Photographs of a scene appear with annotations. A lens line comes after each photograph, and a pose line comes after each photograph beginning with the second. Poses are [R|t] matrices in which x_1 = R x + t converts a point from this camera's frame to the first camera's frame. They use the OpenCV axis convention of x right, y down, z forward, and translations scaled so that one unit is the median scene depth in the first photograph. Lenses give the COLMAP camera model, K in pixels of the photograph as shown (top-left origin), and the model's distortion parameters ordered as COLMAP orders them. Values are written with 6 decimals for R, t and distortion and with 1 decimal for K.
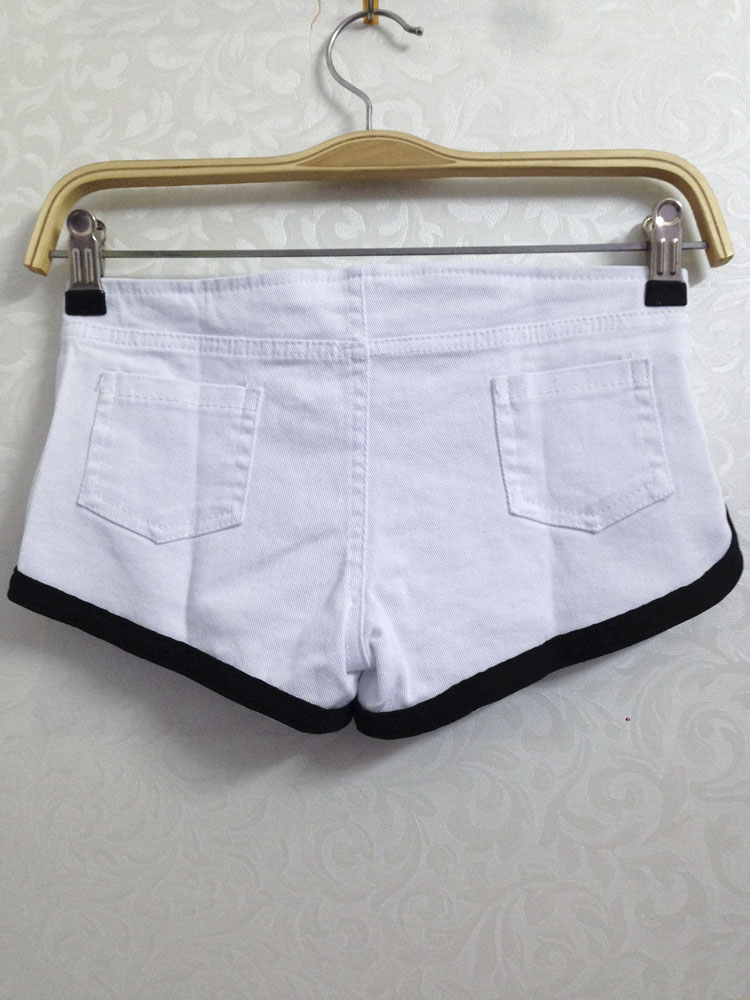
lens RADIAL K [[914.2, 0, 375.0], [0, 914.2, 500.0], [0, 0, 1]] dist [0.092987, -0.179637]
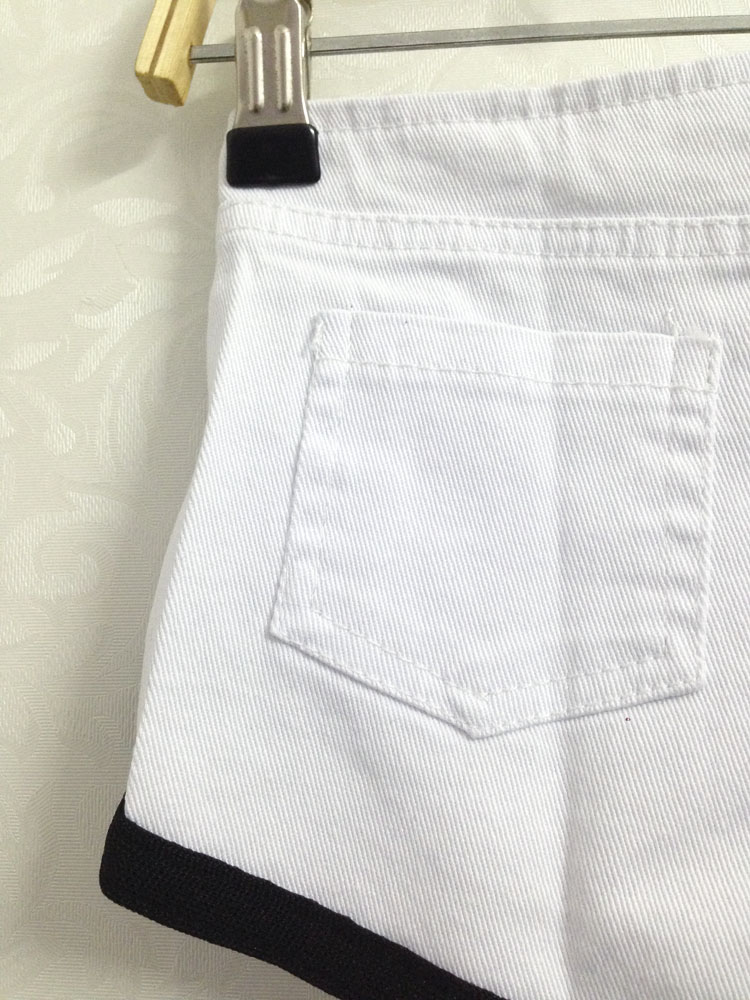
lens RADIAL K [[914.2, 0, 375.0], [0, 914.2, 500.0], [0, 0, 1]] dist [0.092987, -0.179637]
pose [[0.998318, -0.012790, -0.056539, -0.254194], [0.010336, 0.999000, -0.043488, -0.035997], [0.057039, 0.042830, 0.997453, 0.605318]]
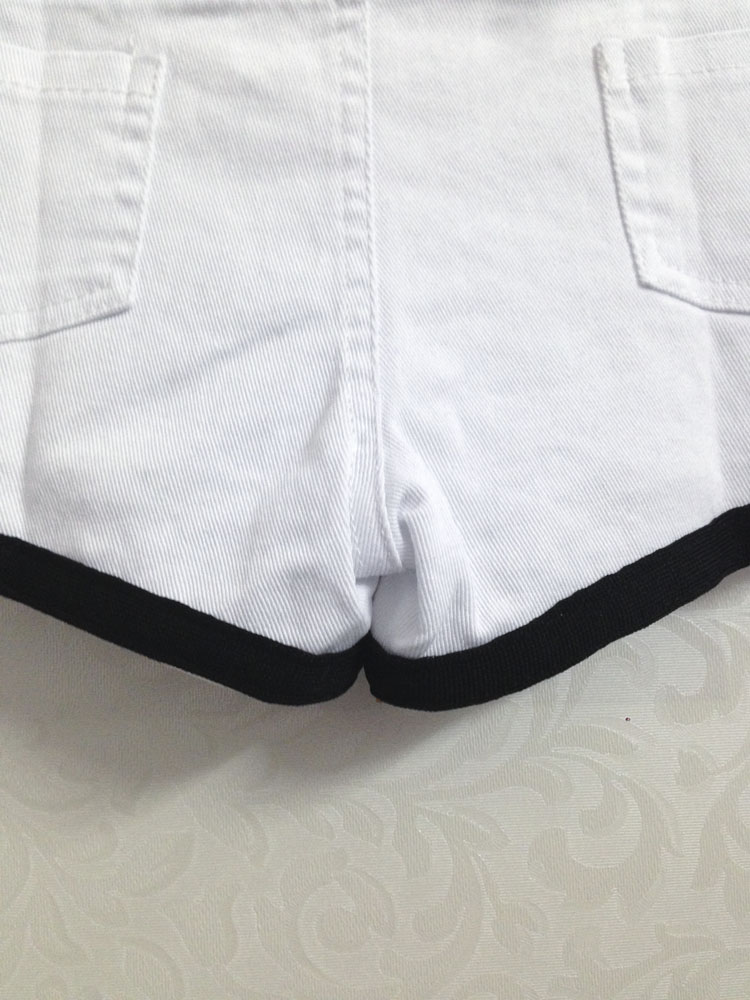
lens RADIAL K [[914.2, 0, 375.0], [0, 914.2, 500.0], [0, 0, 1]] dist [0.092987, -0.179637]
pose [[0.994917, -0.021155, 0.098448, -0.061964], [0.019553, 0.999661, 0.017208, 0.125889], [-0.098779, -0.015195, 0.994993, 0.468248]]
